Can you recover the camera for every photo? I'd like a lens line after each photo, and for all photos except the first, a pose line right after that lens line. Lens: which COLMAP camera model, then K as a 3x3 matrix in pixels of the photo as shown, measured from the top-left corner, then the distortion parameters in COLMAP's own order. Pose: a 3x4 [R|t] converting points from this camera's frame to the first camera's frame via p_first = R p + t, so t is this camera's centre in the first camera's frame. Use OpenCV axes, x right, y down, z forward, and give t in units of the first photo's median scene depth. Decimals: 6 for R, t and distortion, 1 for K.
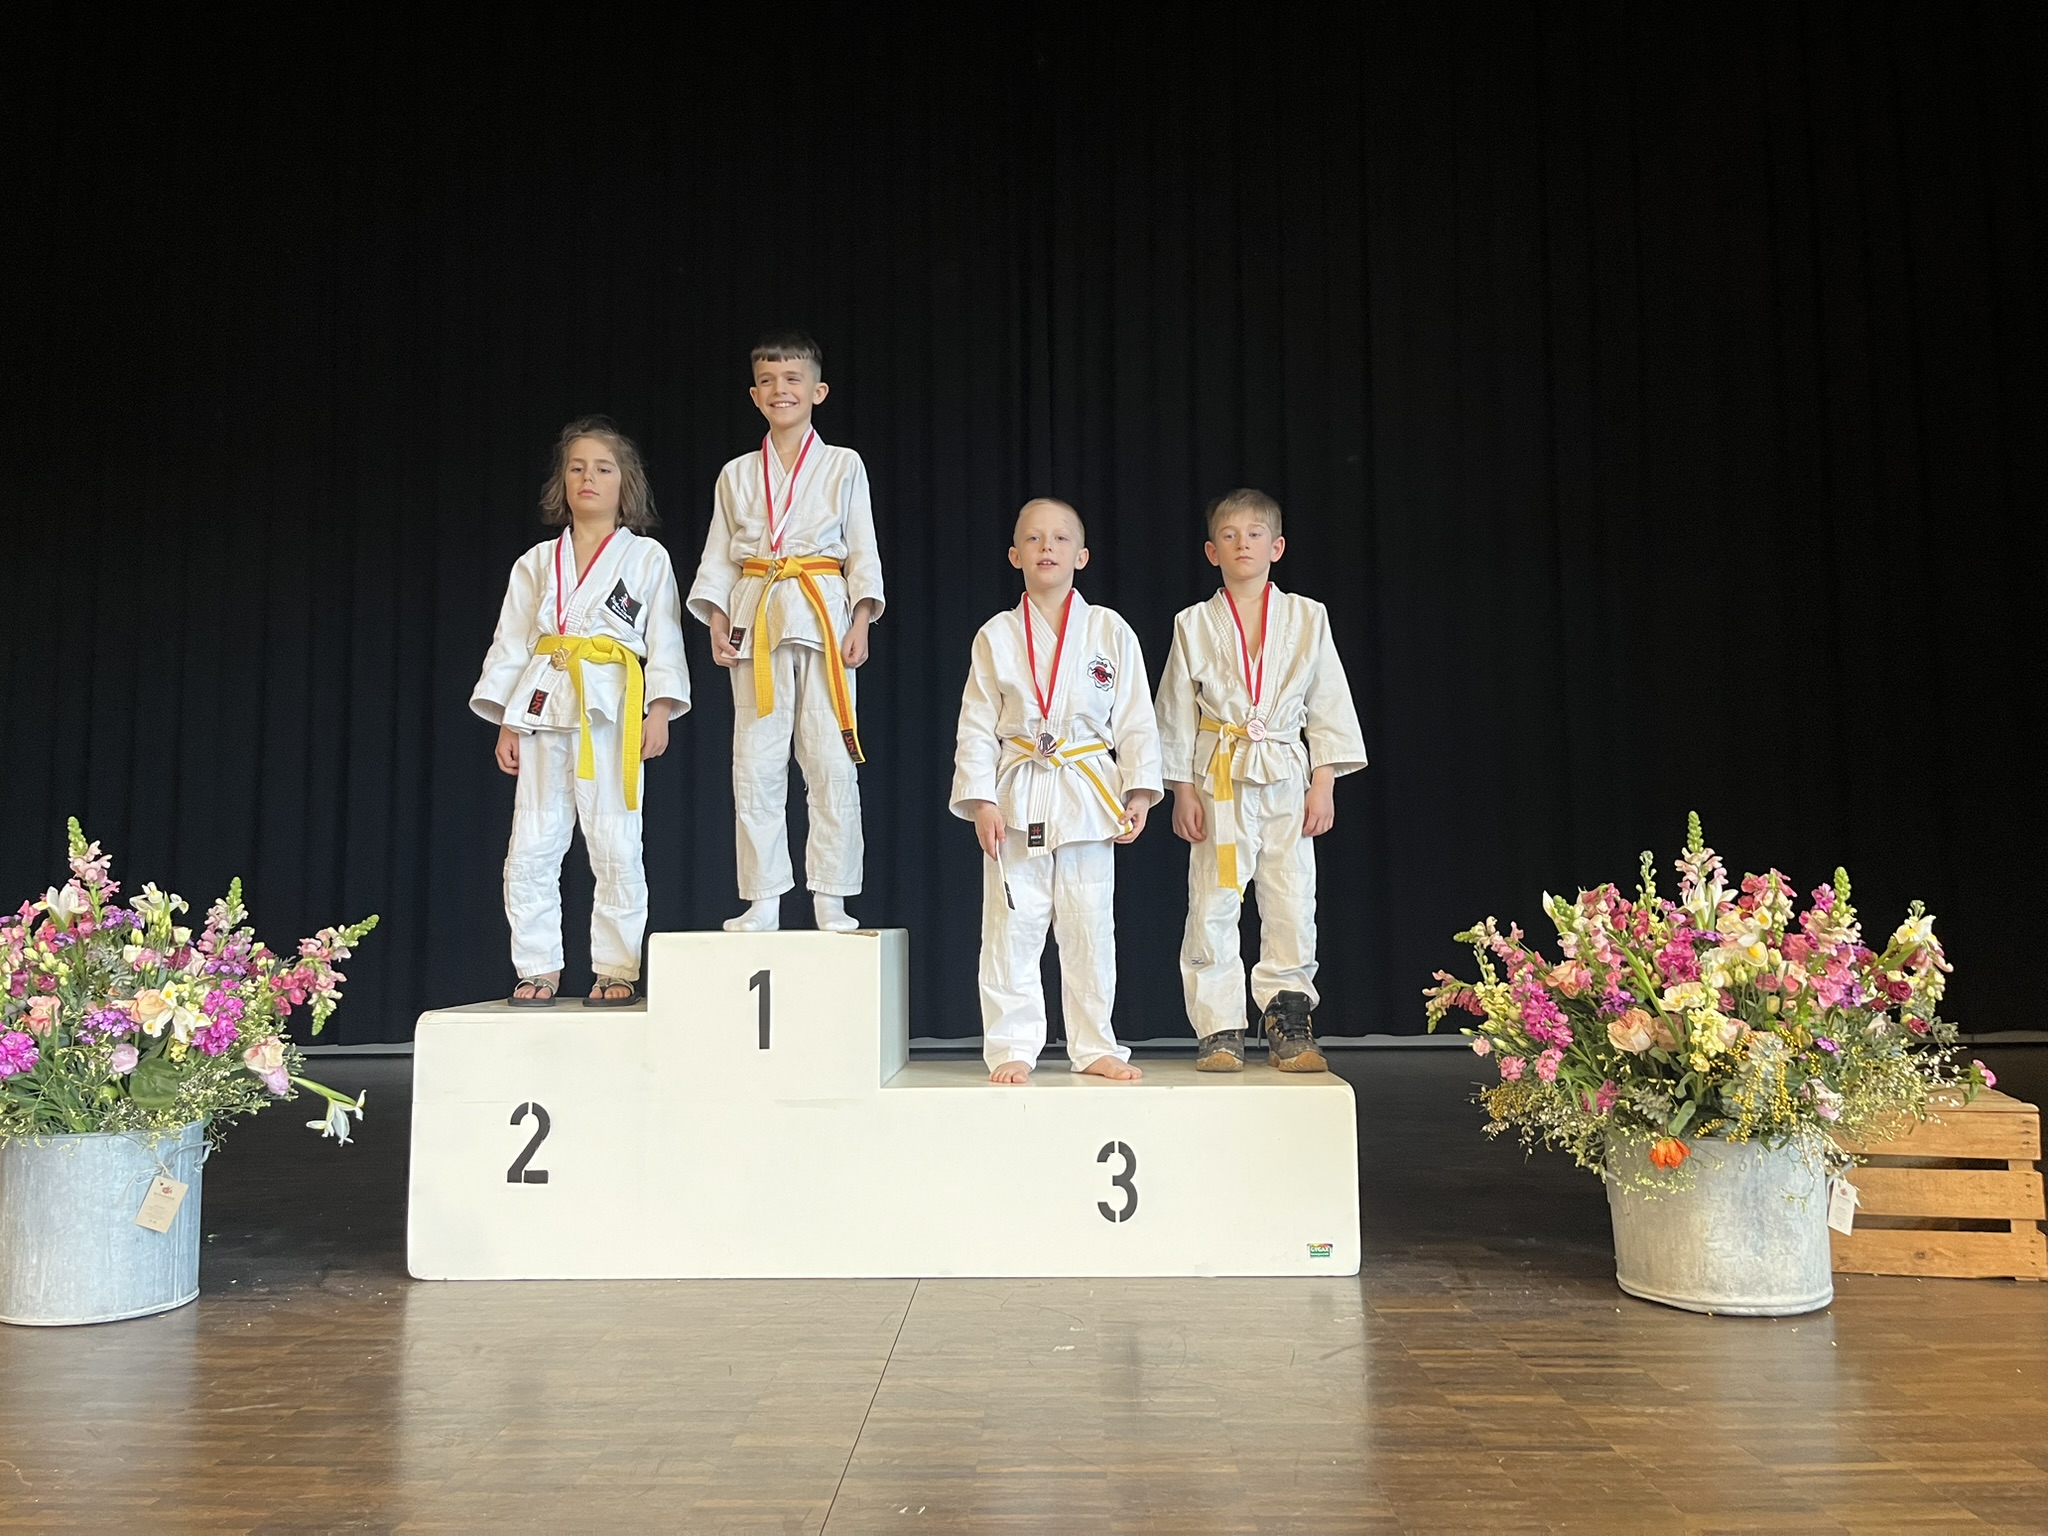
lens RADIAL K [[1559.0, 0, 1007.9], [0, 1559.0, 769.1], [0, 0, 1]] dist [0.070940, -0.095901]
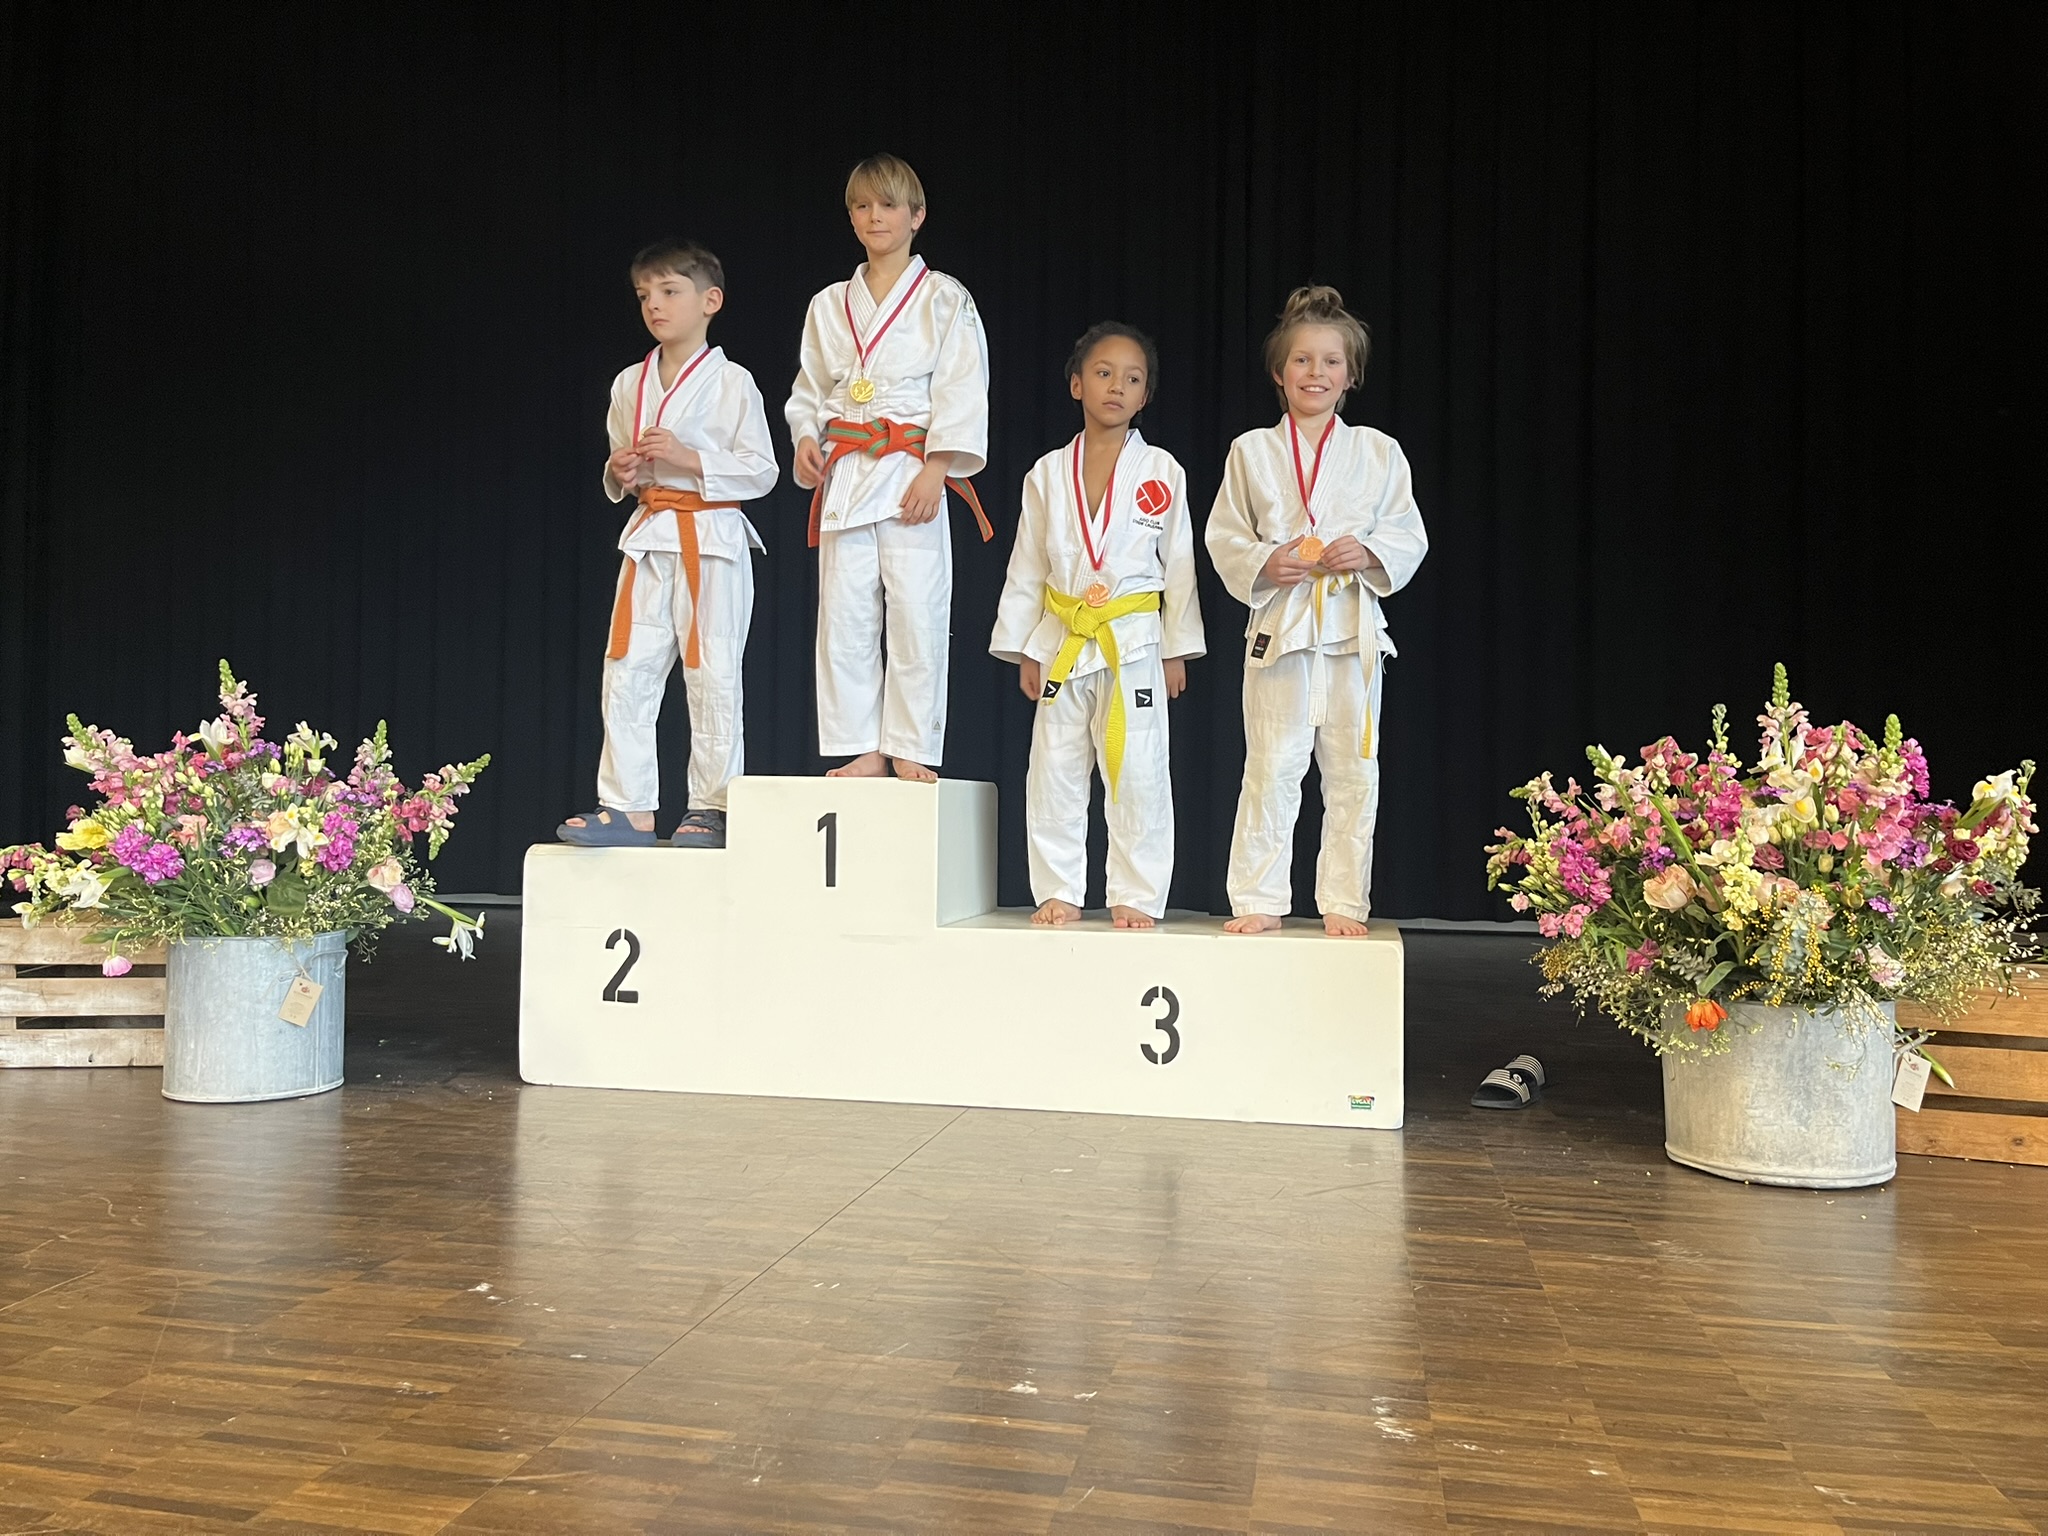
lens RADIAL K [[1559.0, 0, 1007.9], [0, 1559.0, 769.1], [0, 0, 1]] dist [0.070940, -0.095901]
pose [[0.983606, 0.016975, -0.179530, 0.163445], [-0.004425, 0.997532, 0.070076, 0.027889], [0.180277, -0.068133, 0.981253, -0.004858]]
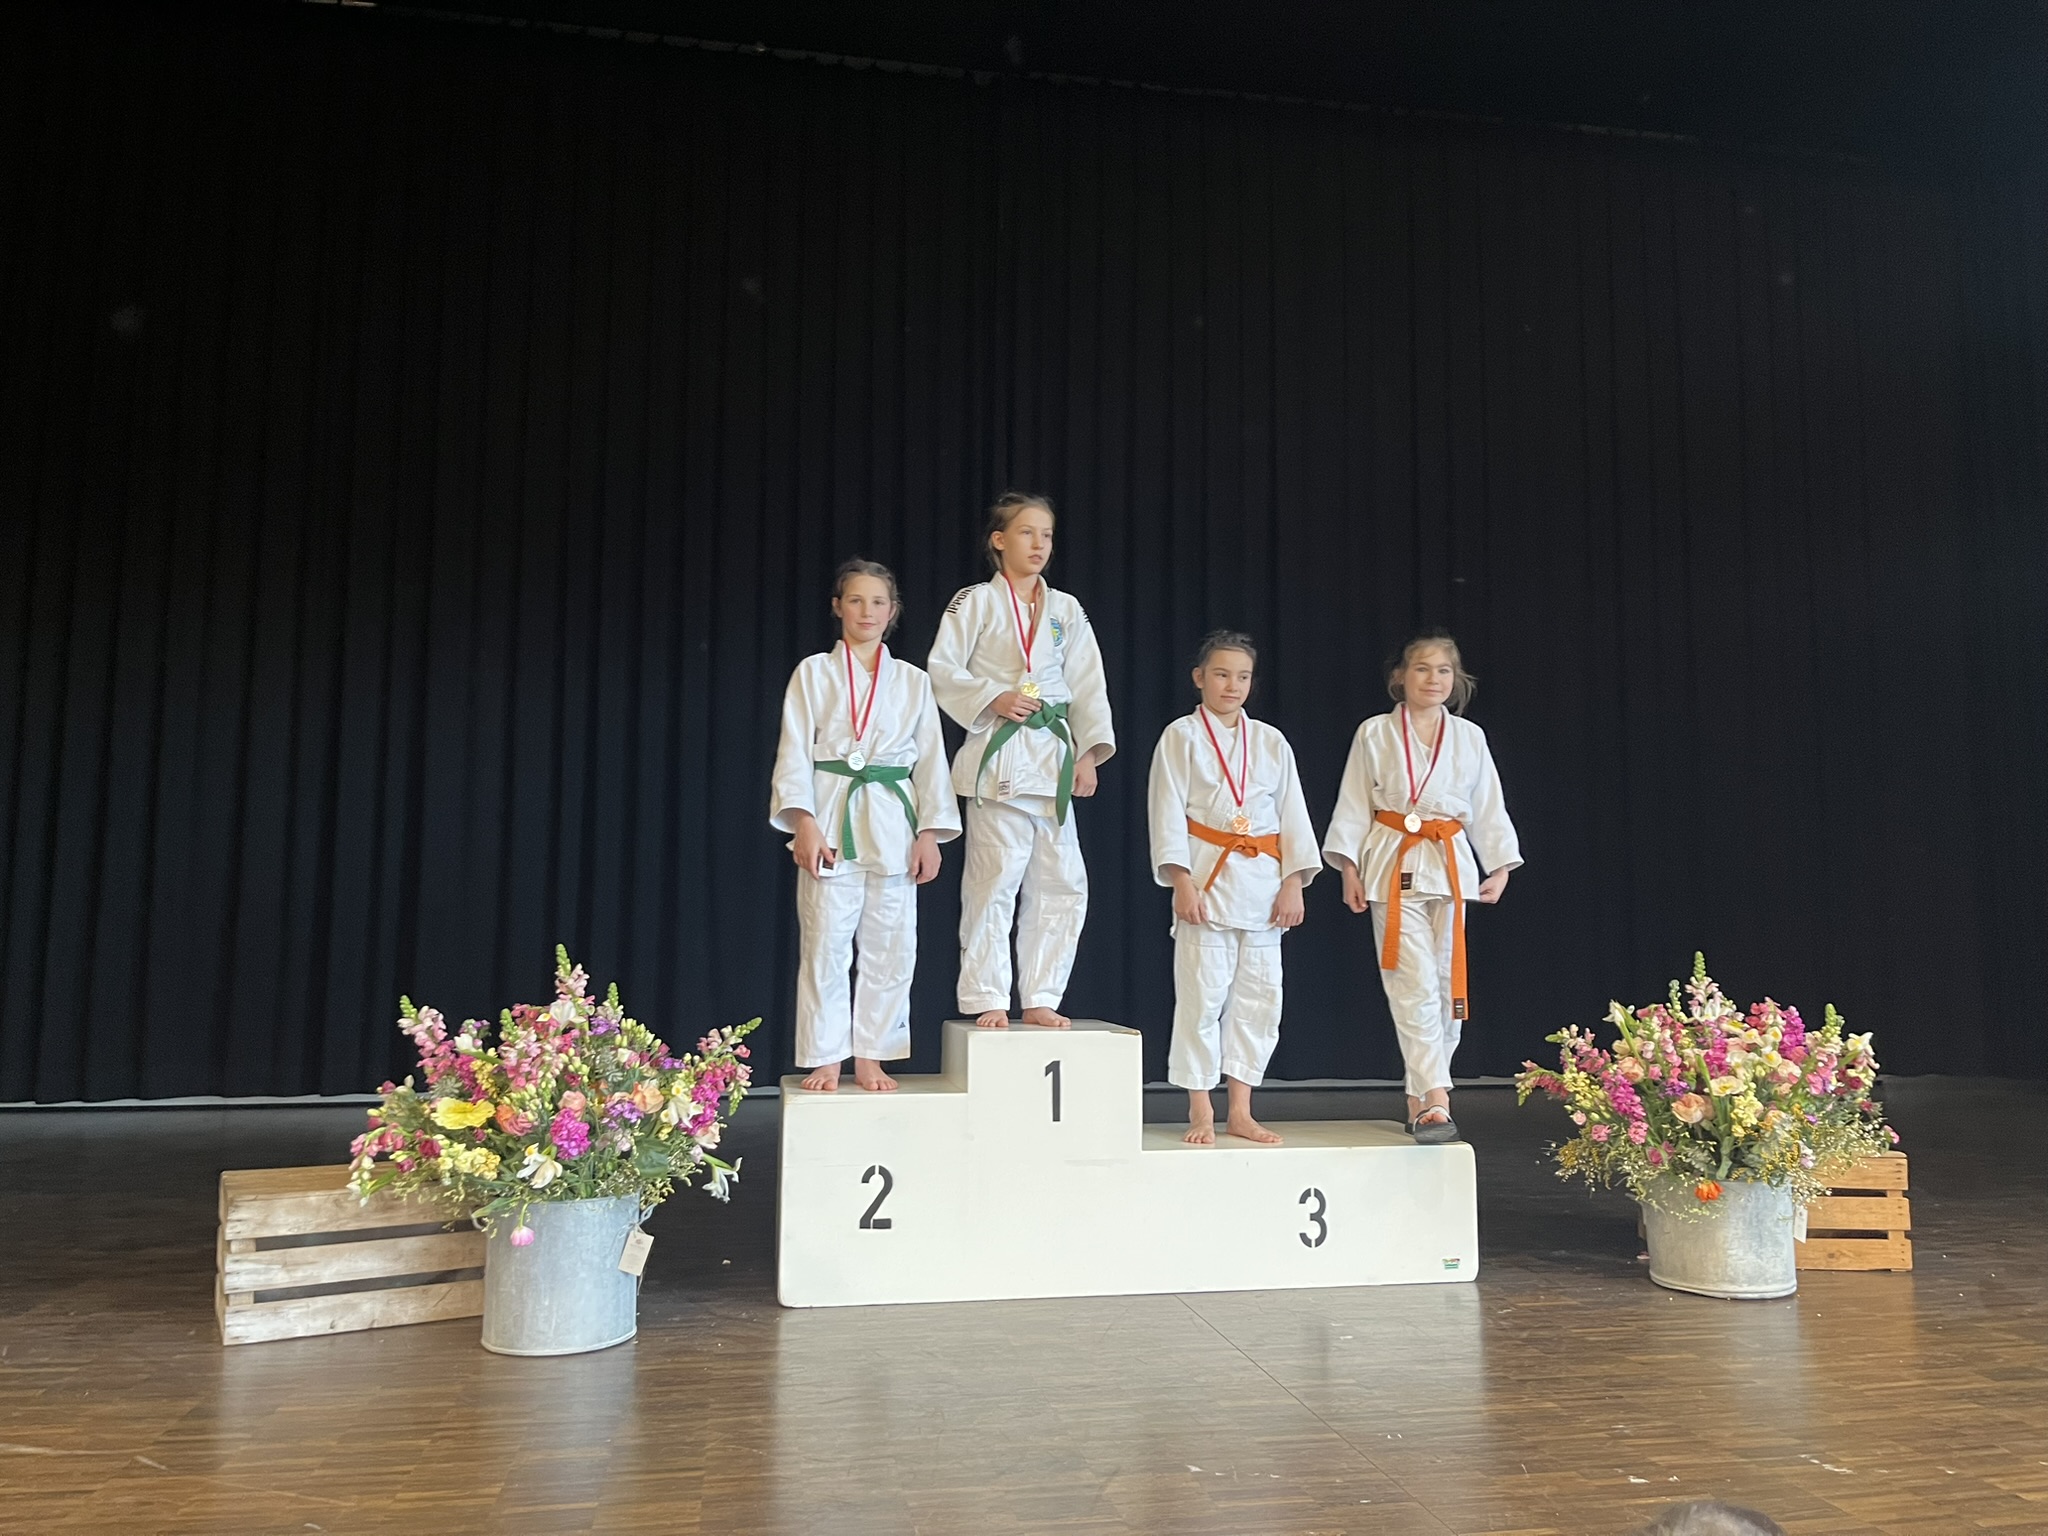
lens RADIAL K [[1568.9, 0, 1024.0], [0, 1568.9, 768.0], [0, 0, 1]] dist [0.033448, -0.005121]
pose [[0.976559, 0.035730, 0.212262, -0.515671], [-0.033393, 0.999336, -0.014585, -0.106214], [-0.212642, 0.007155, 0.977104, -0.307708]]
